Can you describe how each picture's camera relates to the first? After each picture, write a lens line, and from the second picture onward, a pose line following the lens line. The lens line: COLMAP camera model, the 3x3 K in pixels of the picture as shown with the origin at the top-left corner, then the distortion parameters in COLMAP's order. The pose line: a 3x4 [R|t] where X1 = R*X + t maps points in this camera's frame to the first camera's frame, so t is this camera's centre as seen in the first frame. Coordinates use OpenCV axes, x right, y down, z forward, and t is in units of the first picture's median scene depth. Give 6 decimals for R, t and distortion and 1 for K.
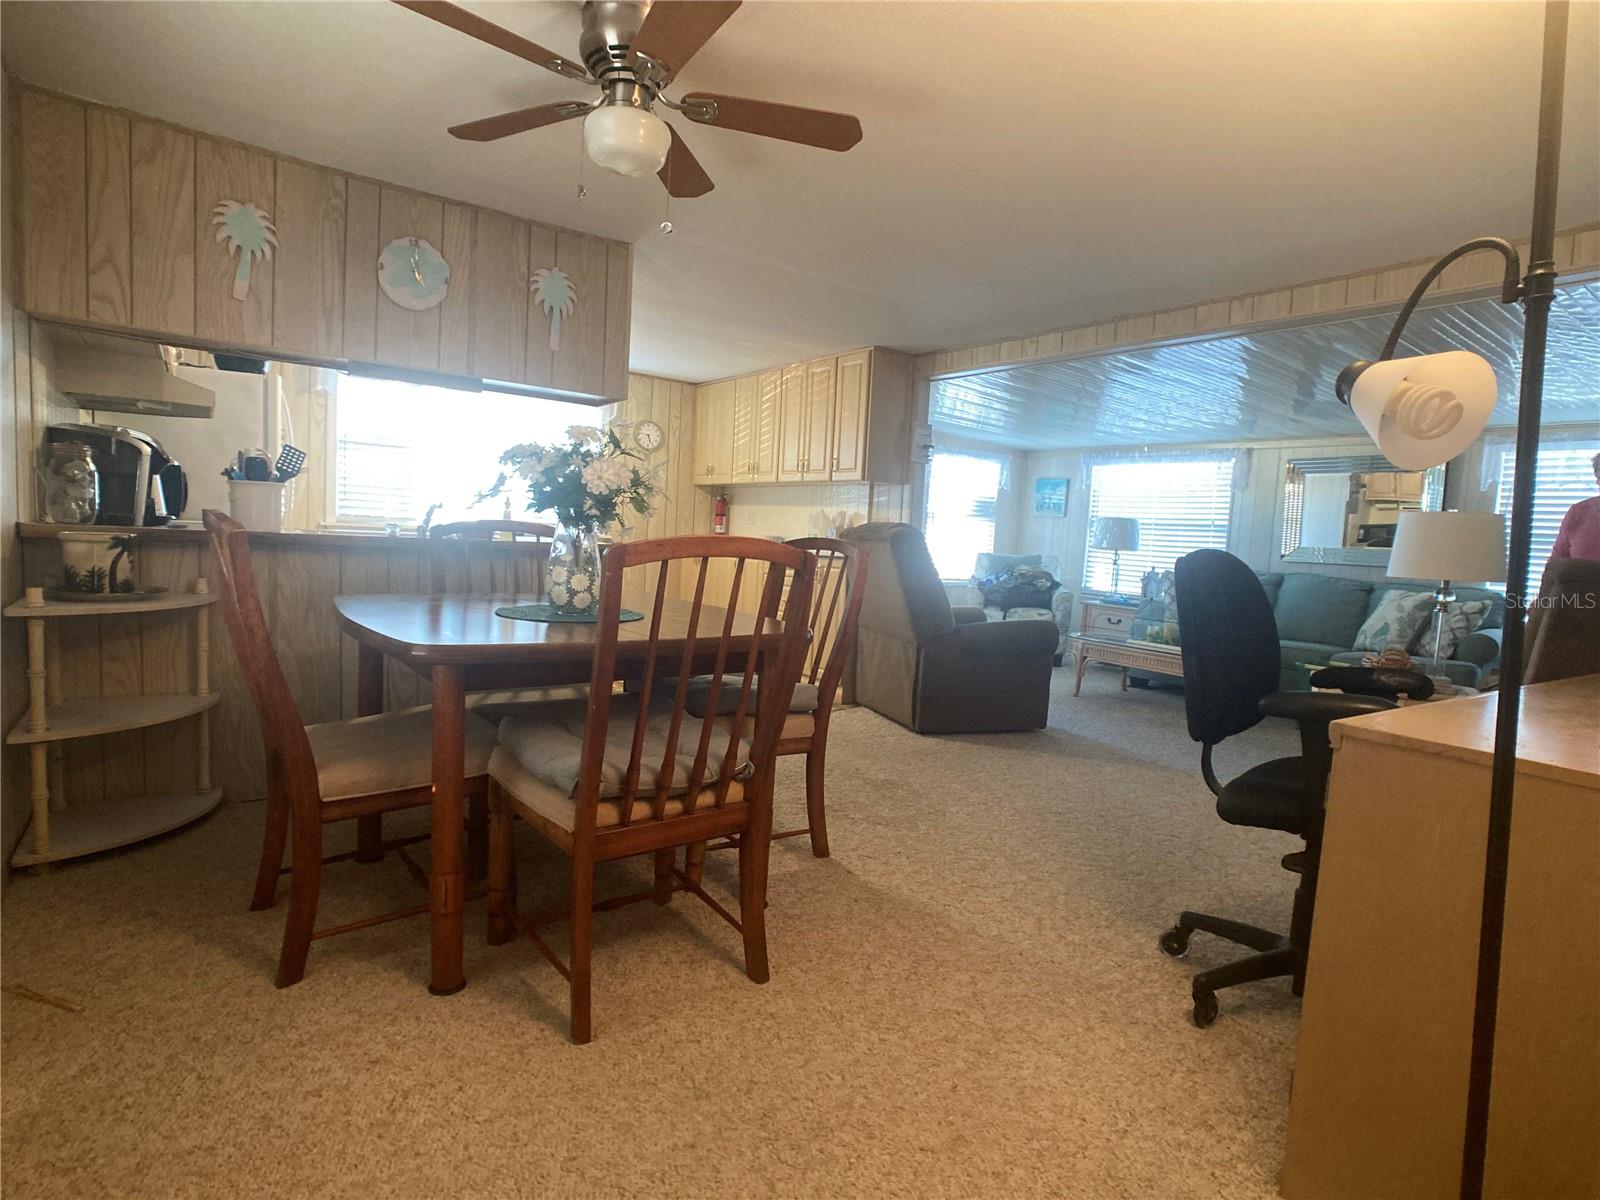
lens RADIAL K [[852.8, 0, 801.9], [0, 852.8, 609.4], [0, 0, 1]] dist [-0.029615, 0.015216]
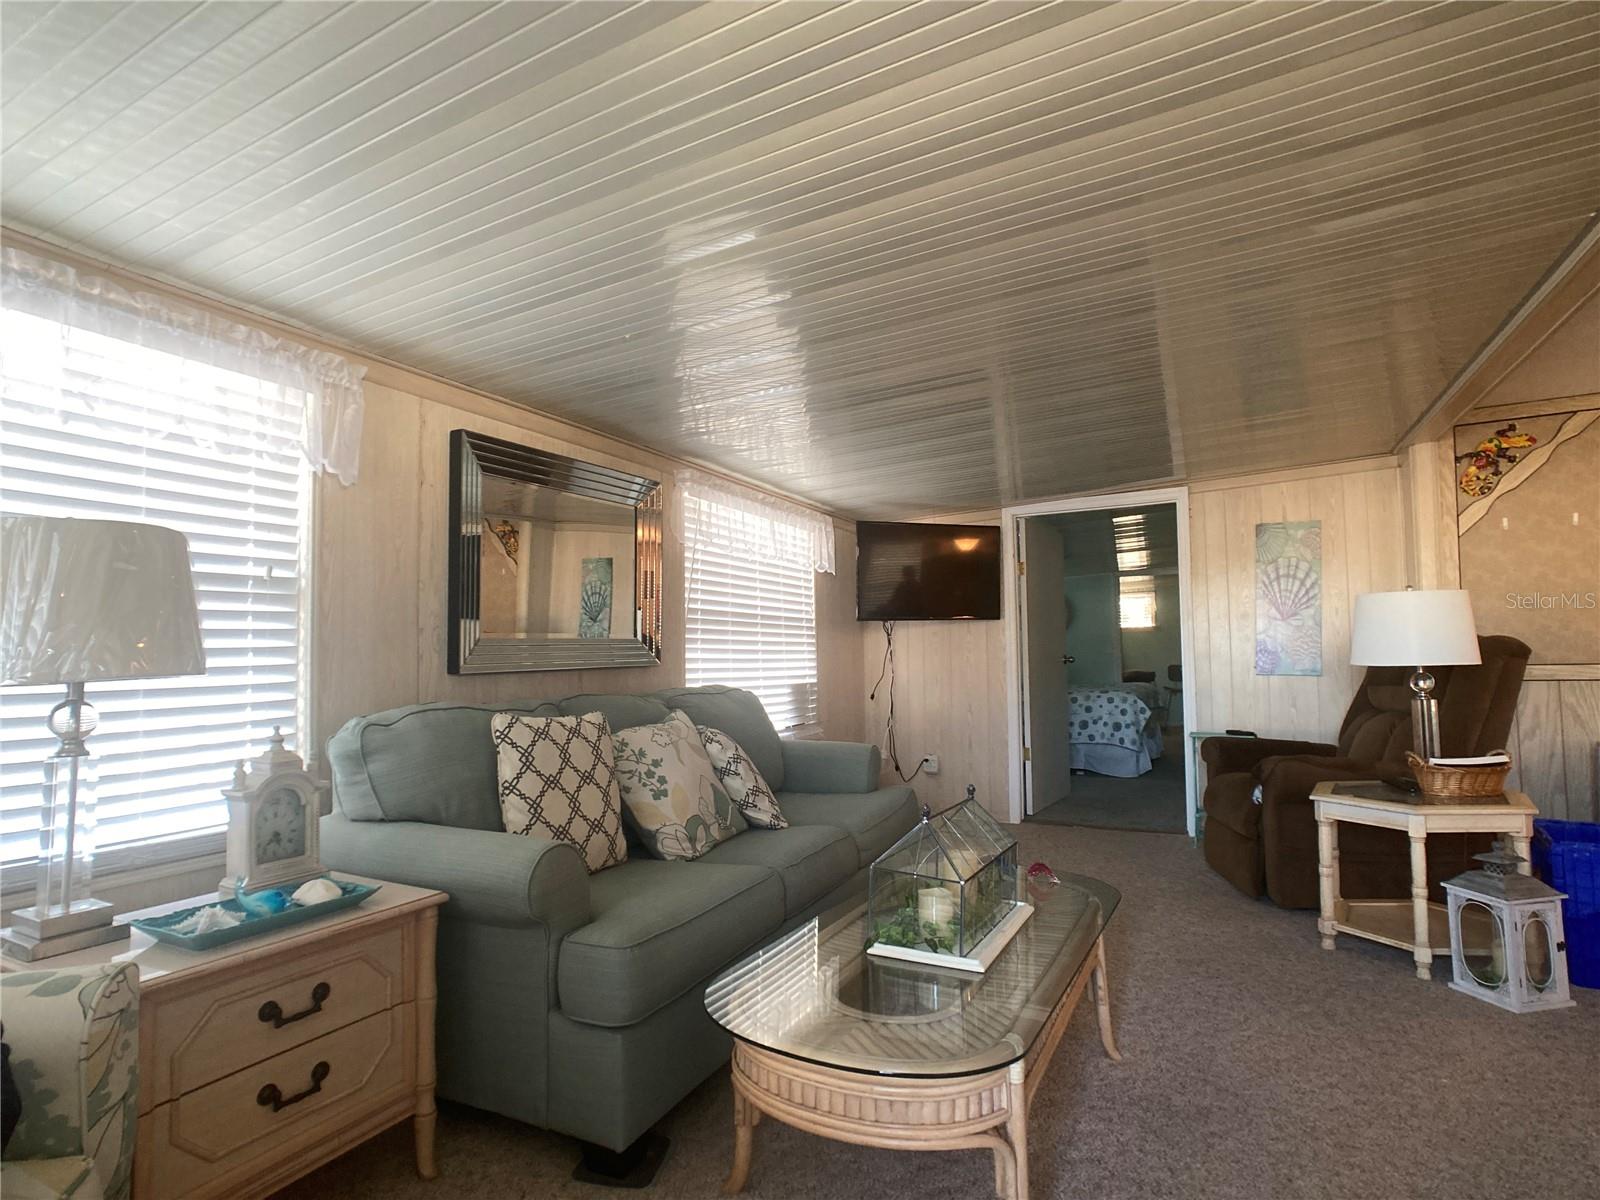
lens RADIAL K [[852.8, 0, 801.9], [0, 852.8, 609.4], [0, 0, 1]] dist [-0.029615, 0.015216]
pose [[-0.413809, -0.002679, 0.910360, 0.115078], [0.072723, 0.996703, 0.035990, -0.085391], [-0.907454, 0.081097, -0.412250, 0.952417]]
